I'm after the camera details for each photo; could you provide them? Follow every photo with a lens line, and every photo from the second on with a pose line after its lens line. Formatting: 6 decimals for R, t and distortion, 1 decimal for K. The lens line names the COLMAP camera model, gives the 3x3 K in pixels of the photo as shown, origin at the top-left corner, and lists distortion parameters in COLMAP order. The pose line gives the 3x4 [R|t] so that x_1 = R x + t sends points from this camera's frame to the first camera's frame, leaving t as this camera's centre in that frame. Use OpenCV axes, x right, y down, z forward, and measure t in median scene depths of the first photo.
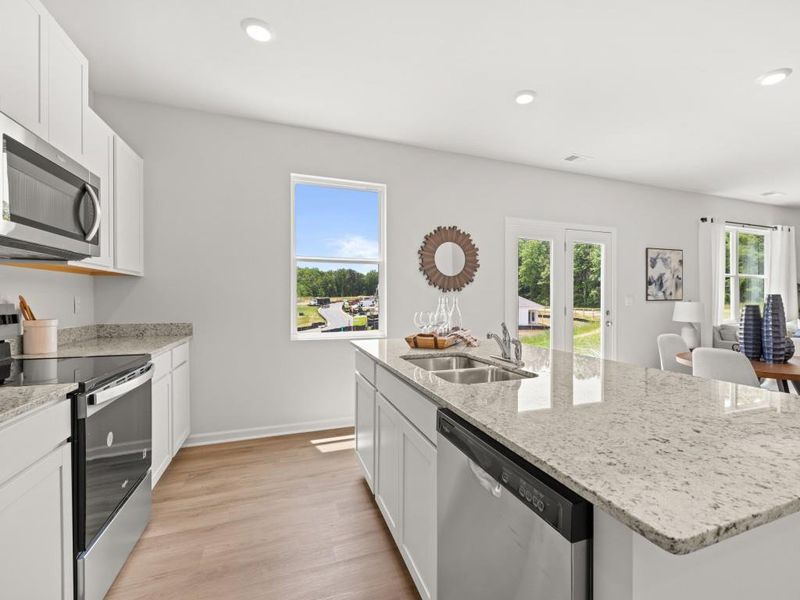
lens RADIAL K [[377.8, 0, 433.0], [0, 377.8, 297.0], [0, 0, 1]] dist [0.000231, 0.000236]
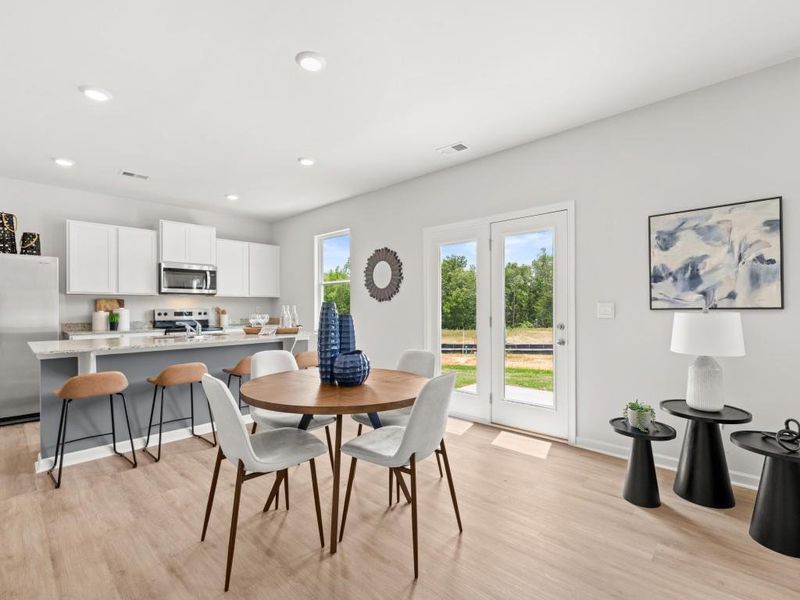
lens RADIAL K [[377.8, 0, 397.5], [0, 377.8, 307.3], [0, 0, 1]] dist [0.000231, 0.000236]
pose [[0.404401, -0.001394, -0.914581, 1.163642], [0.005558, 0.999984, 0.000933, 0.004831], [0.914565, -0.005460, 0.404403, 0.532413]]
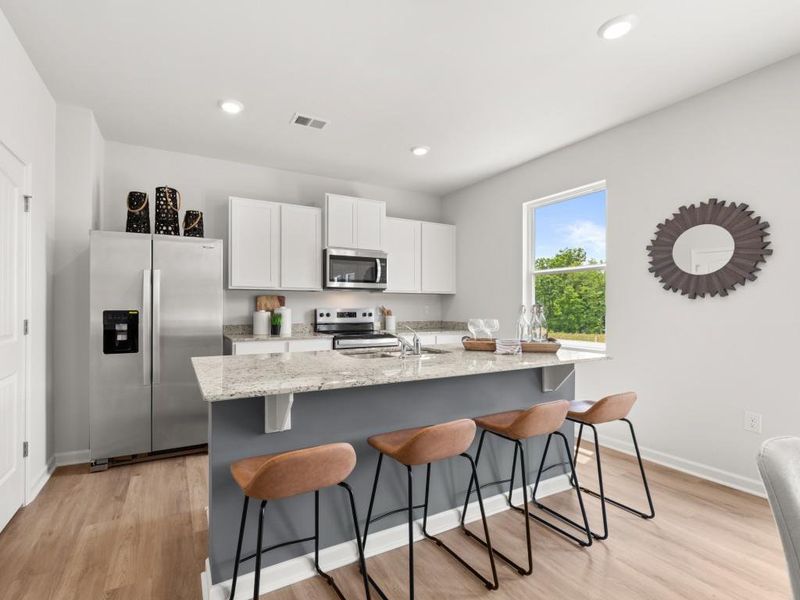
lens RADIAL K [[379.8, 0, 367.8], [0, 379.8, 305.9], [0, 0, 1]] dist [-0.001182, -0.002179]
pose [[0.086768, -0.001838, -0.996227, 0.653779], [-0.001054, 0.999998, -0.001937, 0.002267], [0.996228, 0.001218, 0.086765, 0.334641]]
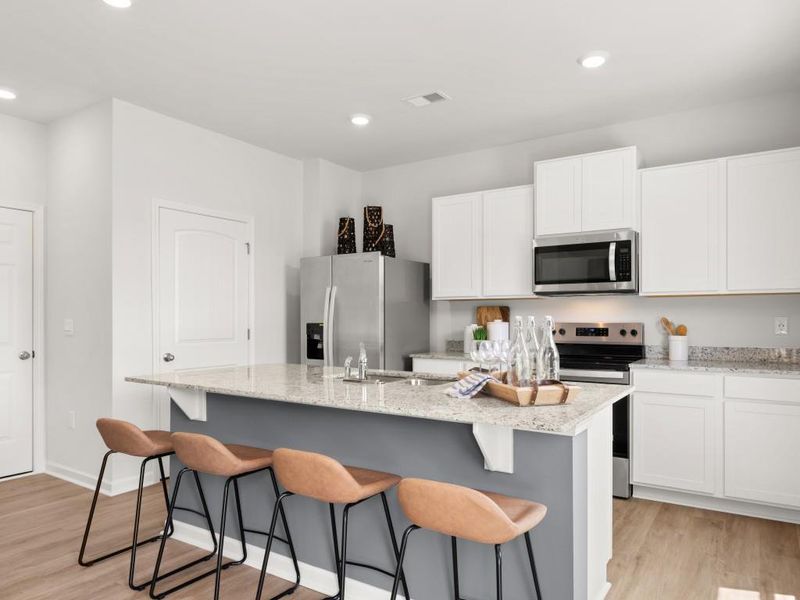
lens RADIAL K [[531.2, 0, 427.1], [0, 531.2, 316.0], [0, 0, 1]] dist [-0.006759, 0.001443]
pose [[-0.811968, -0.006992, -0.583660, 0.397611], [-0.000271, 0.999933, -0.011601, 0.007112], [0.583702, -0.009262, -0.811915, 1.022266]]
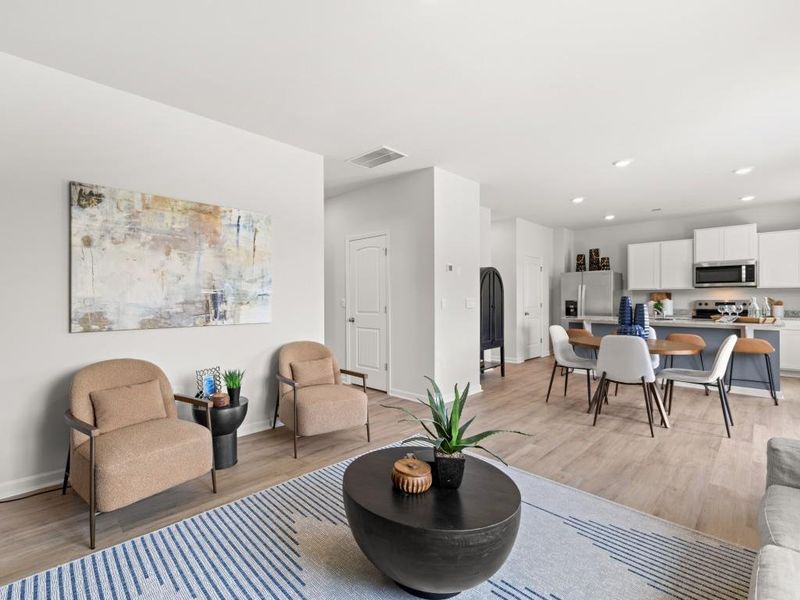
lens RADIAL K [[377.8, 0, 348.8], [0, 377.8, 299.8], [0, 0, 1]] dist [0.000231, 0.000236]
pose [[-0.938991, 0.002462, -0.343933, 1.638559], [0.003259, 0.999993, -0.001737, 0.004652], [0.343926, -0.002752, -0.938993, 1.352428]]
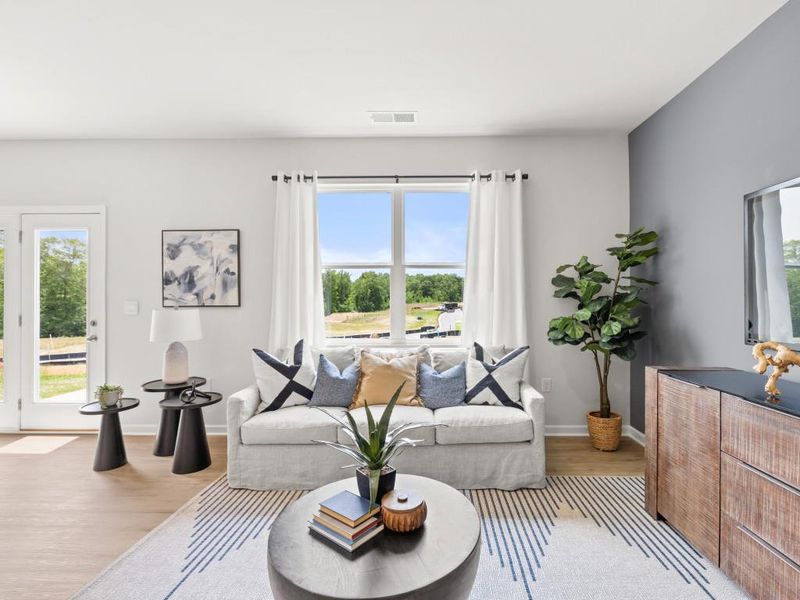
lens RADIAL K [[377.8, 0, 426.0], [0, 377.8, 300.2], [0, 0, 1]] dist [0.000231, 0.000236]
pose [[0.917776, -0.003126, -0.397085, 1.598717], [0.001523, 0.999989, -0.004352, 0.001350], [0.397095, 0.003389, 0.917771, 0.698722]]
